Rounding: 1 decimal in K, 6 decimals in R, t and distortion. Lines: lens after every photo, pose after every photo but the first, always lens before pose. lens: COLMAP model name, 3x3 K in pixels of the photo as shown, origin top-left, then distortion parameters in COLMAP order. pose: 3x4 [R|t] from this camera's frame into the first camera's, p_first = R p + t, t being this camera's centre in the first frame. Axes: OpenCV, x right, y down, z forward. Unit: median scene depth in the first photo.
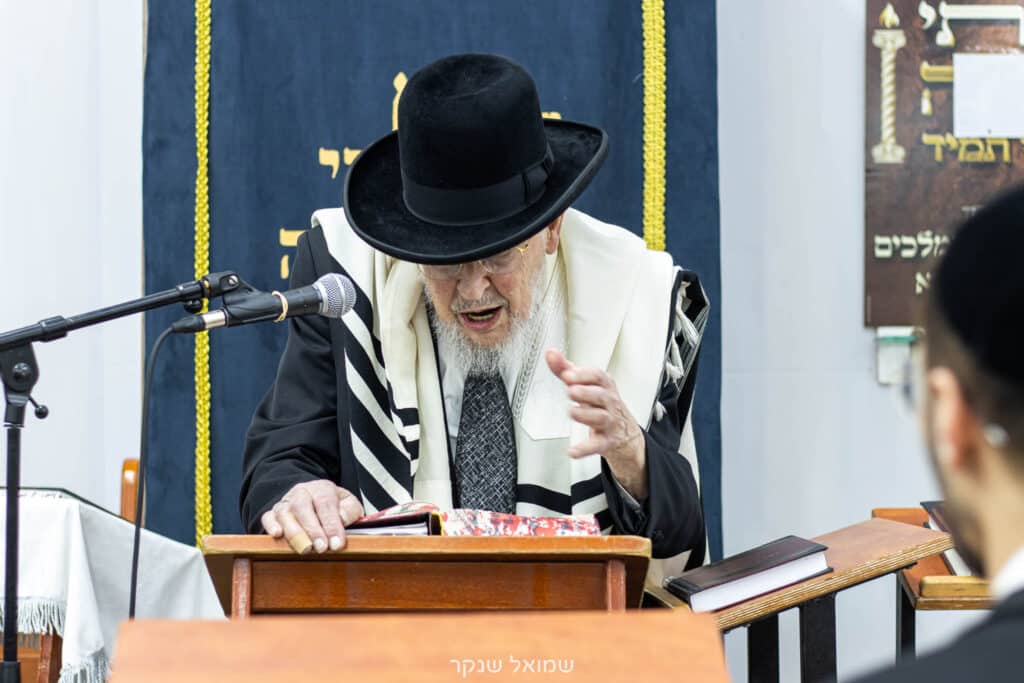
lens RADIAL K [[2778.8, 0, 541.9], [0, 2778.8, 343.4], [0, 0, 1]] dist [0.011586, 0.000000]
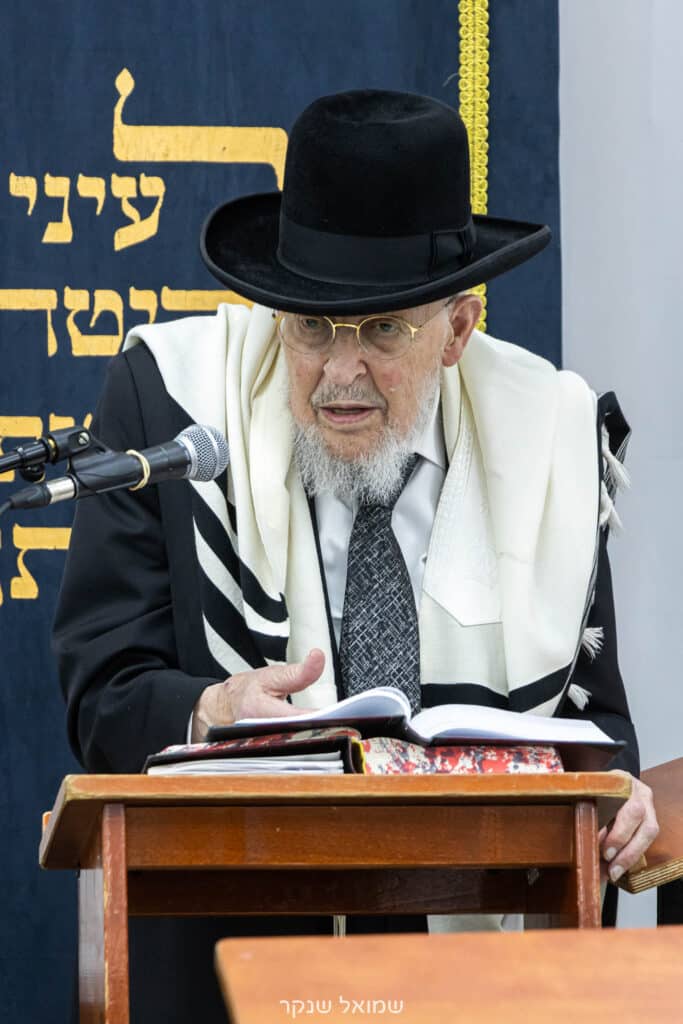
lens RADIAL K [[4724.3, 0, 344.3], [0, 4724.3, 514.9], [0, 0, 1]] dist [-0.197303, 0.000000]
pose [[0.992428, 0.000926, 0.122822, -0.199283], [-0.009050, 0.997805, 0.065604, -0.087555], [-0.122492, -0.066219, 0.990258, -0.299884]]
